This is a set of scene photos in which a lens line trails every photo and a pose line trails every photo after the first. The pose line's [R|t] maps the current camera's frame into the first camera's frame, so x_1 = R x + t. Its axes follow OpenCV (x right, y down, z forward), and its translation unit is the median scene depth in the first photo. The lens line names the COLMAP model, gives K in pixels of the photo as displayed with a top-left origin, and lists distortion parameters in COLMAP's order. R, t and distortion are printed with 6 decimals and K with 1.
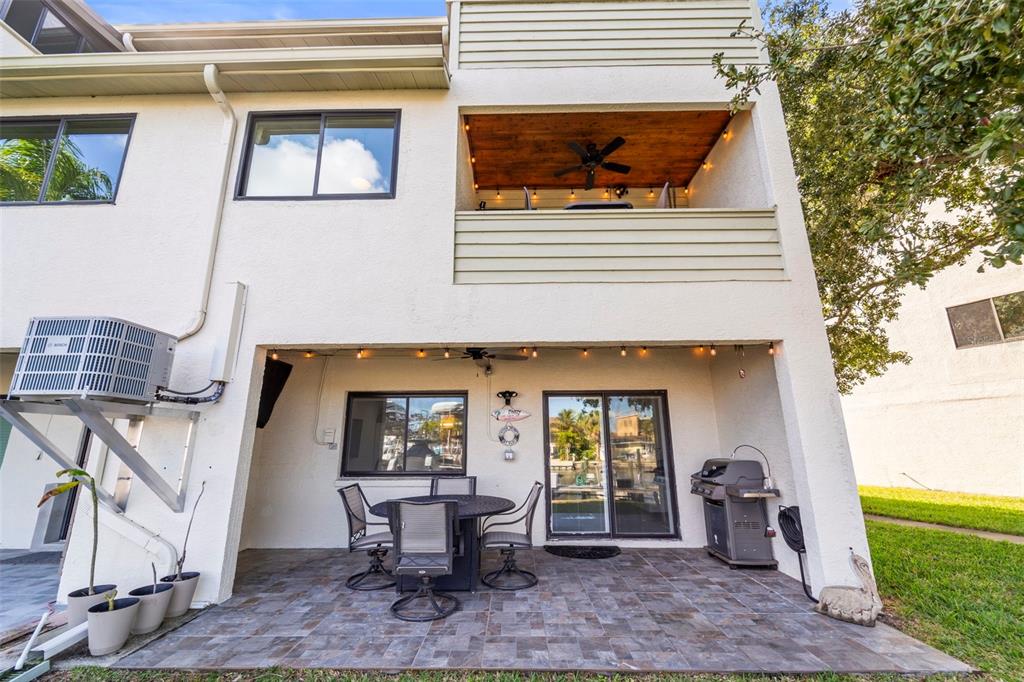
lens RADIAL K [[430.4, 0, 503.4], [0, 430.4, 326.8], [0, 0, 1]] dist [0.003447, -0.000084]
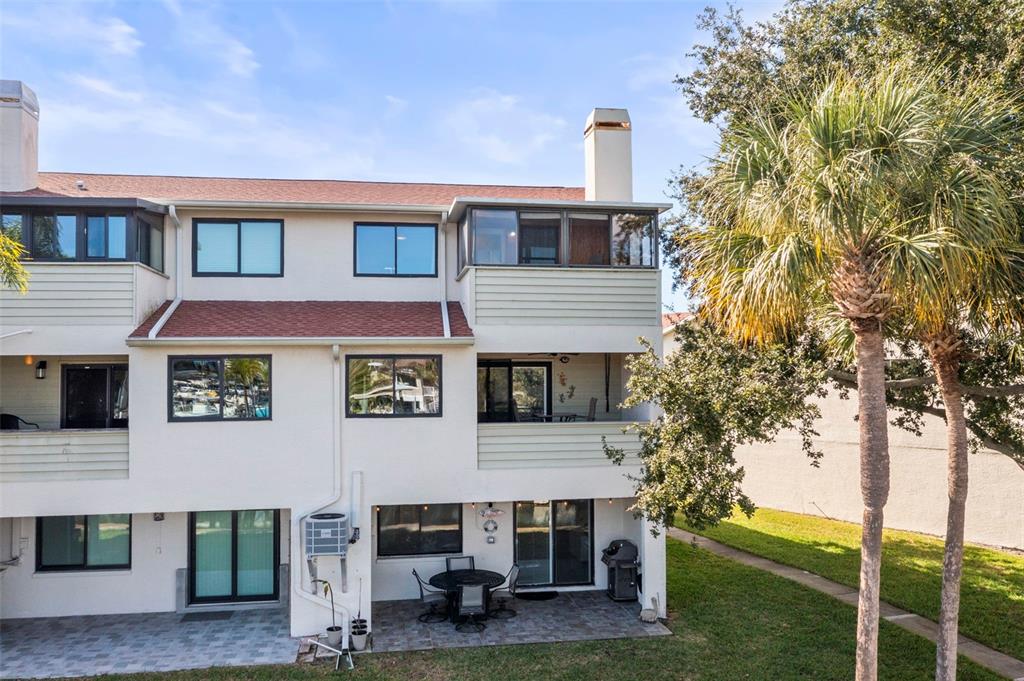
lens RADIAL K [[805.9, 0, 512.0], [0, 805.9, 340.5], [0, 0, 1]] dist [-0.004558, -0.001593]
pose [[0.982432, 0.006906, 0.186494, -0.594129], [-0.046794, 0.976507, 0.210345, -1.311258], [-0.180660, -0.215376, 0.959675, -2.112278]]
